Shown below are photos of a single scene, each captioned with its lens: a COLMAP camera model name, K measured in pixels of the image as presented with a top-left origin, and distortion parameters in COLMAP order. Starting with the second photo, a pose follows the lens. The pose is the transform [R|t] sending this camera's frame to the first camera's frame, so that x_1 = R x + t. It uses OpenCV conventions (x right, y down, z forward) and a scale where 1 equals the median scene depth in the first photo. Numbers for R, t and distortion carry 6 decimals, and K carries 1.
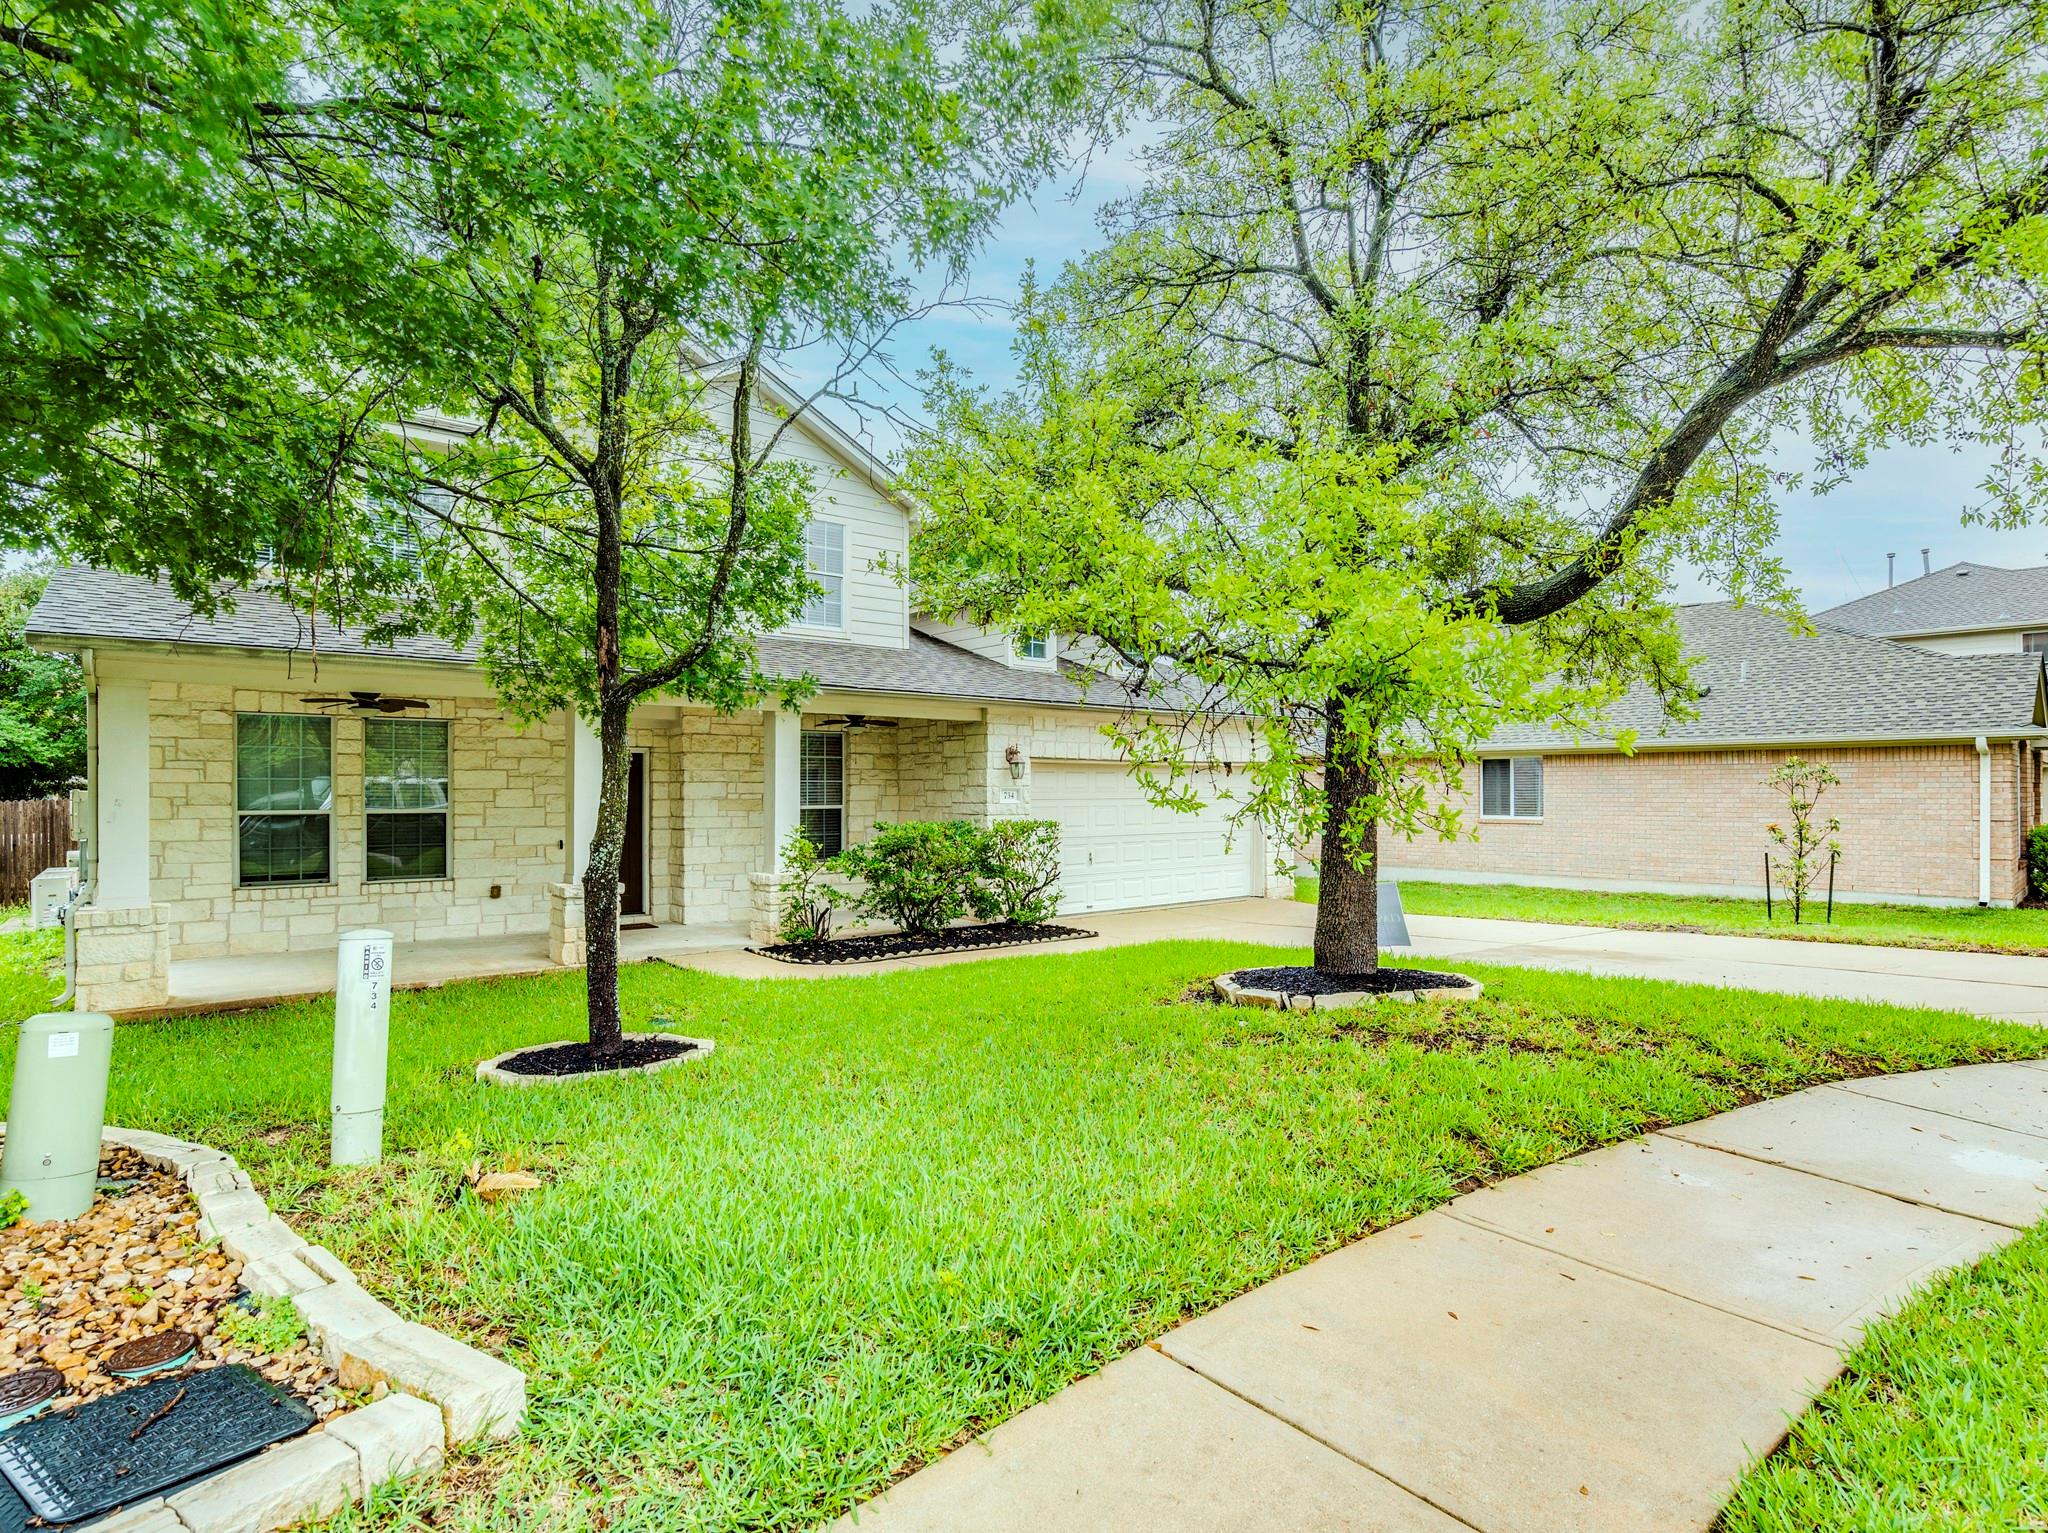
lens RADIAL K [[1063.2, 0, 1005.0], [0, 1063.2, 785.8], [0, 0, 1]] dist [0.001329, 0.008885]
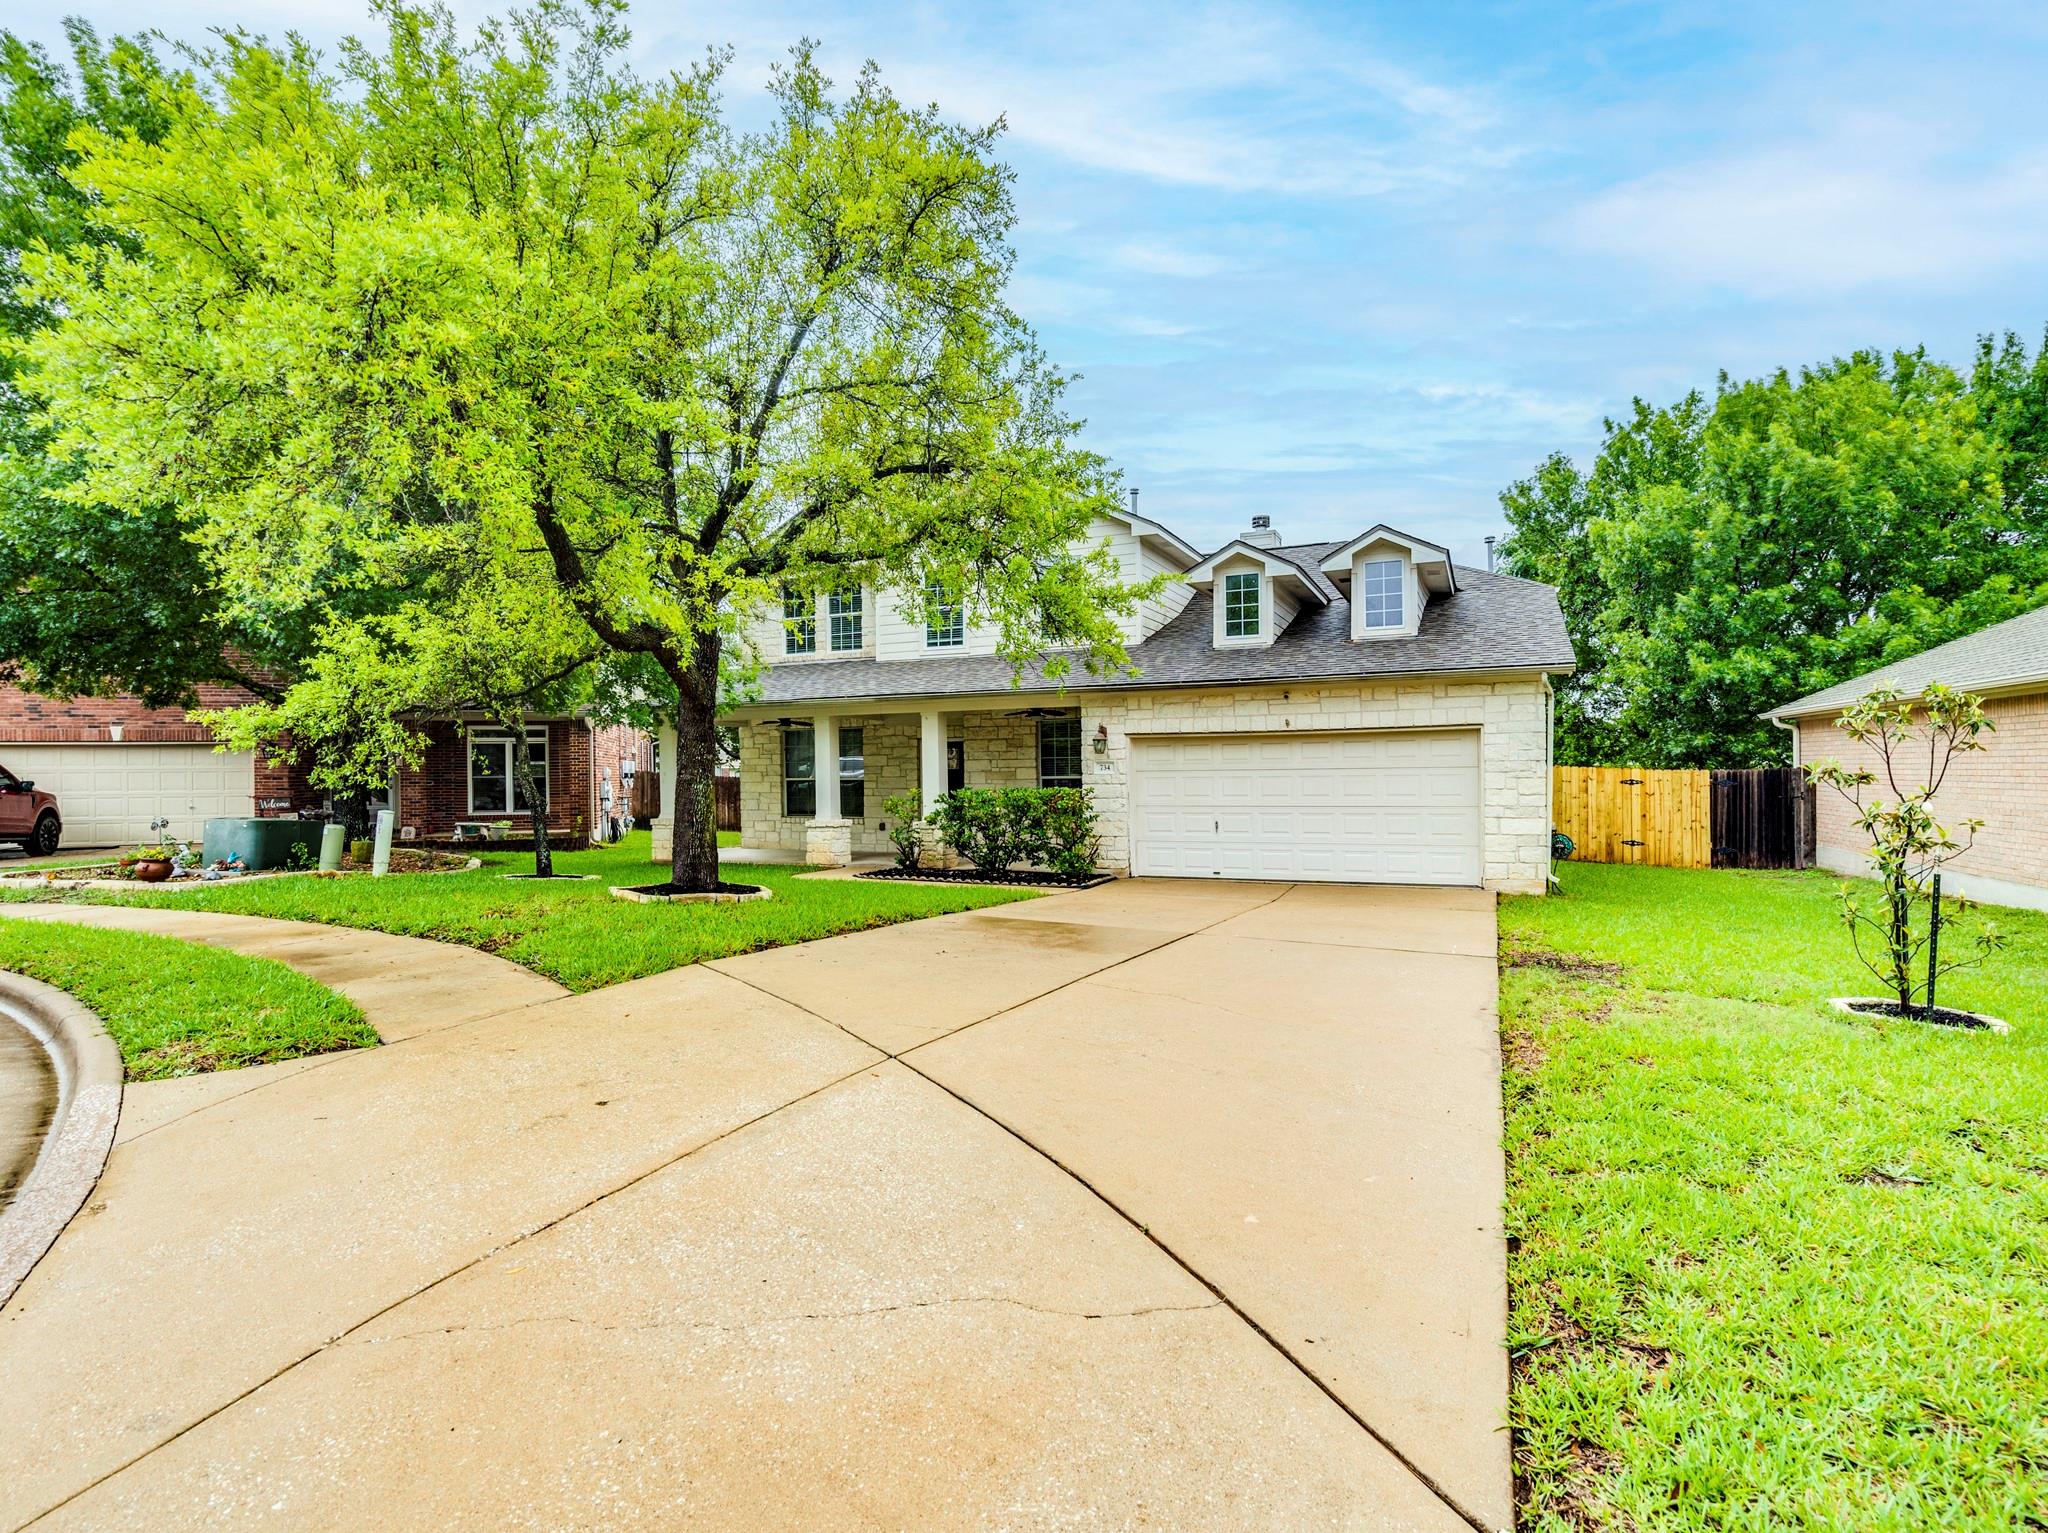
lens RADIAL K [[1035.8, 0, 1012.7], [0, 1035.8, 782.5], [0, 0, 1]] dist [-0.002317, 0.000281]
pose [[0.452767, 0.007922, -0.891594, 1.862297], [0.015567, 0.999738, 0.016788, 0.008575], [0.891493, -0.021480, 0.452525, 0.740169]]
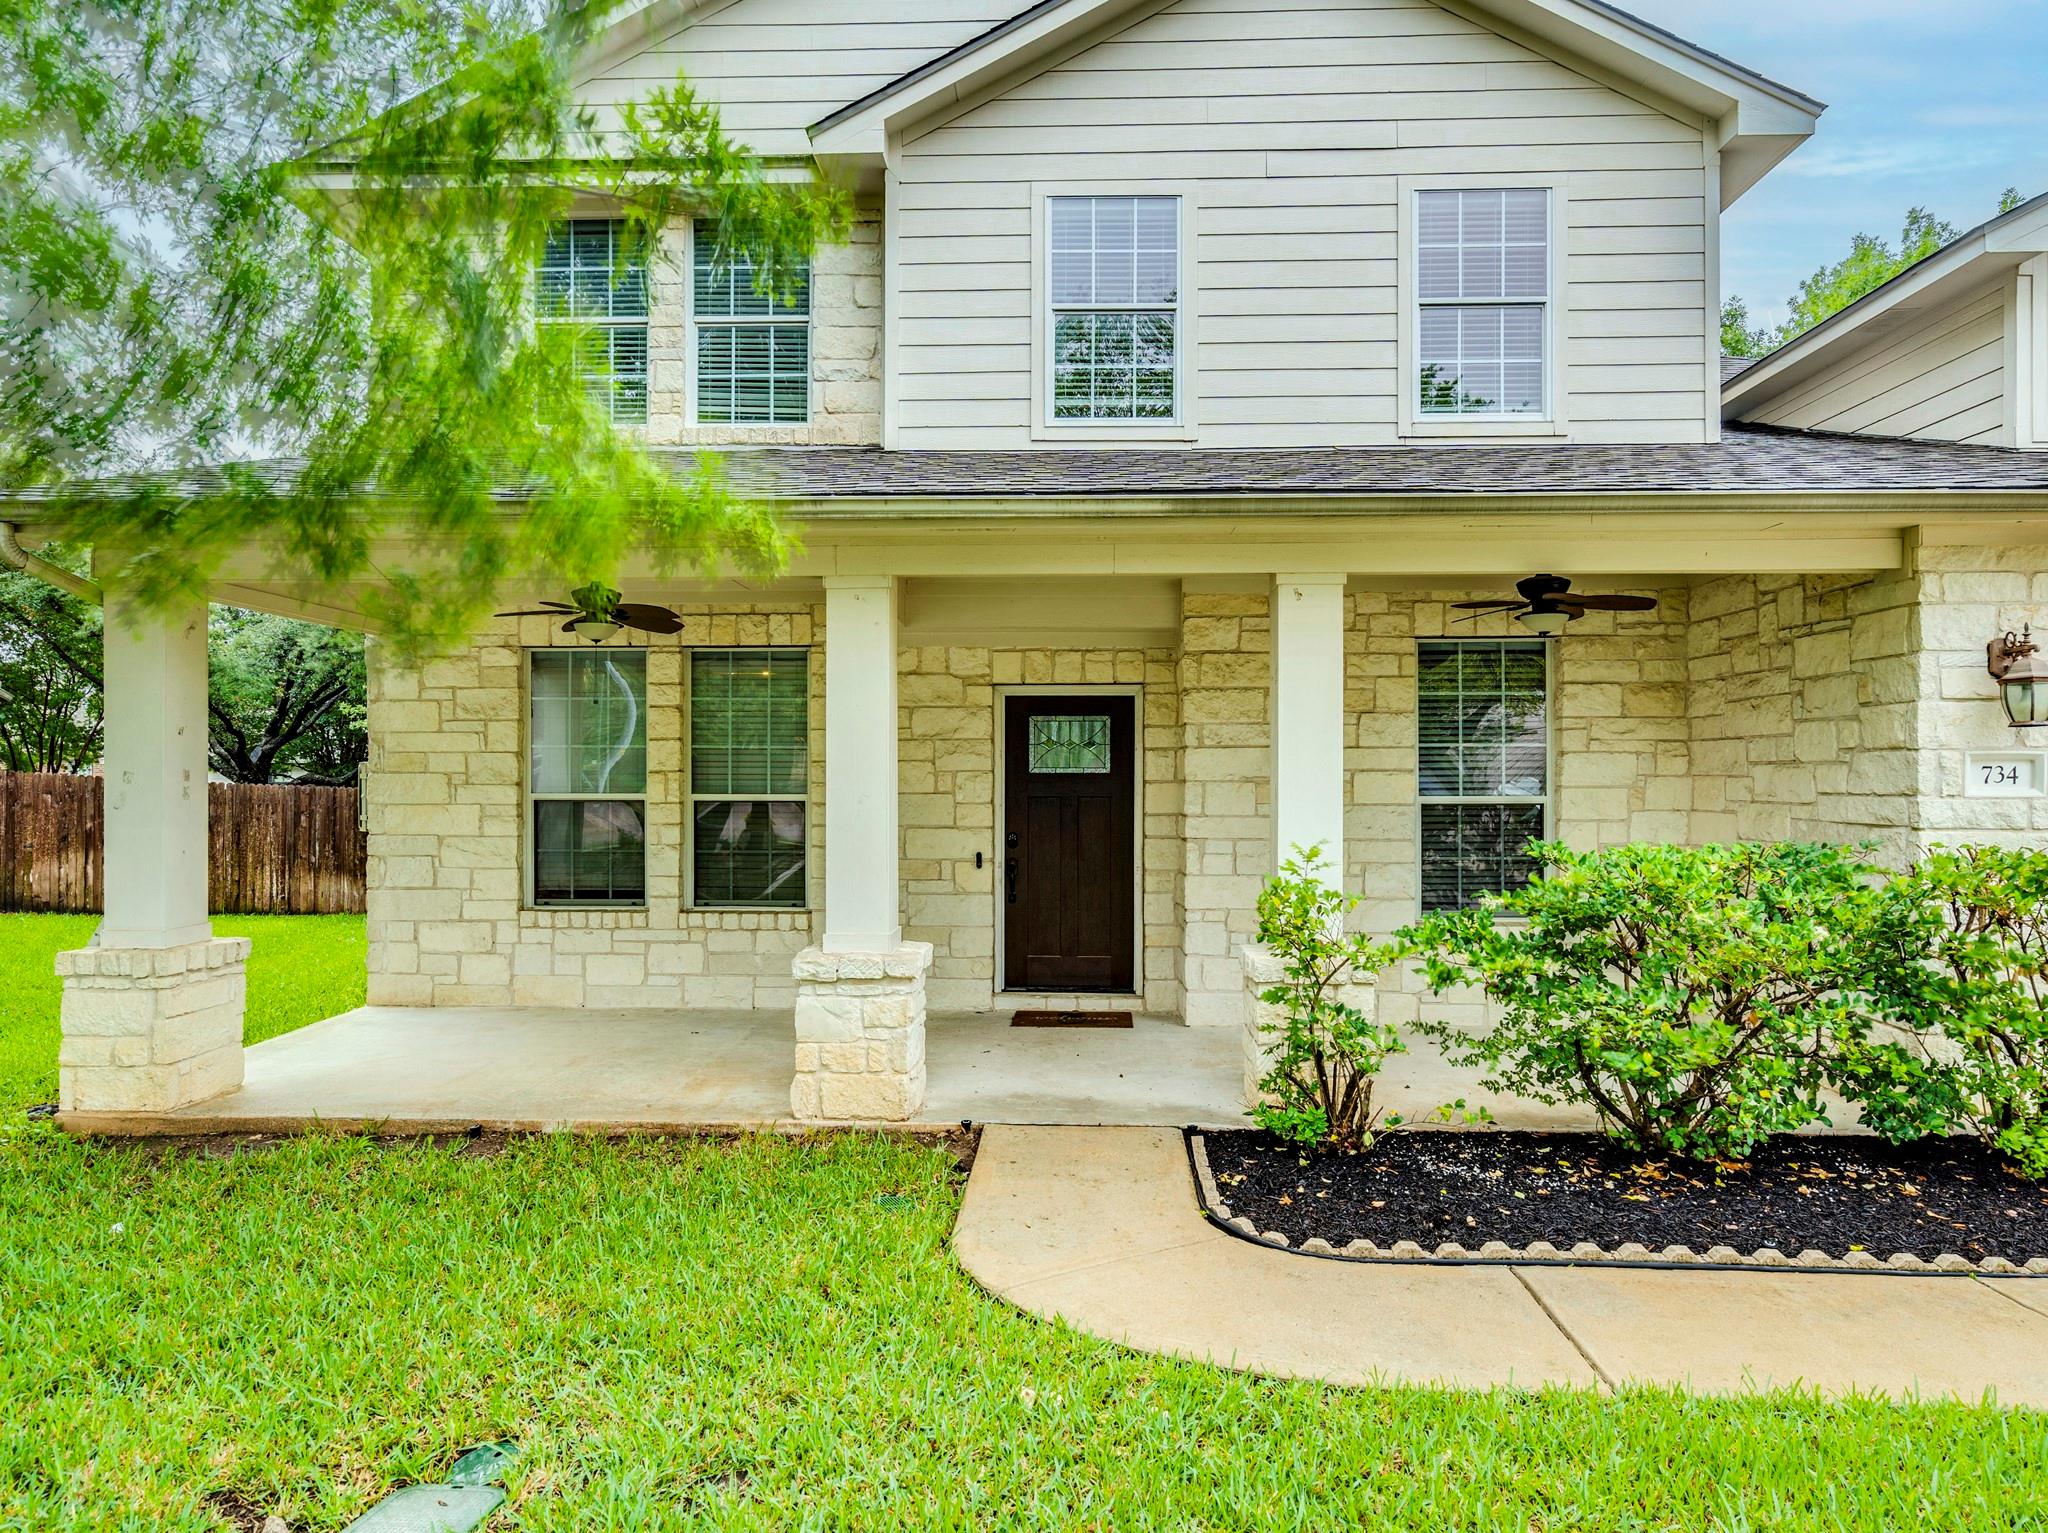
lens RADIAL K [[1235.1, 0, 1038.2], [0, 1235.1, 763.2], [0, 0, 1]] dist [0.017582, -0.000208]
pose [[0.765115, -0.005193, -0.643873, 0.048927], [-0.000318, 0.999964, -0.008442, 0.016840], [0.643894, 0.006664, 0.765086, 0.912769]]
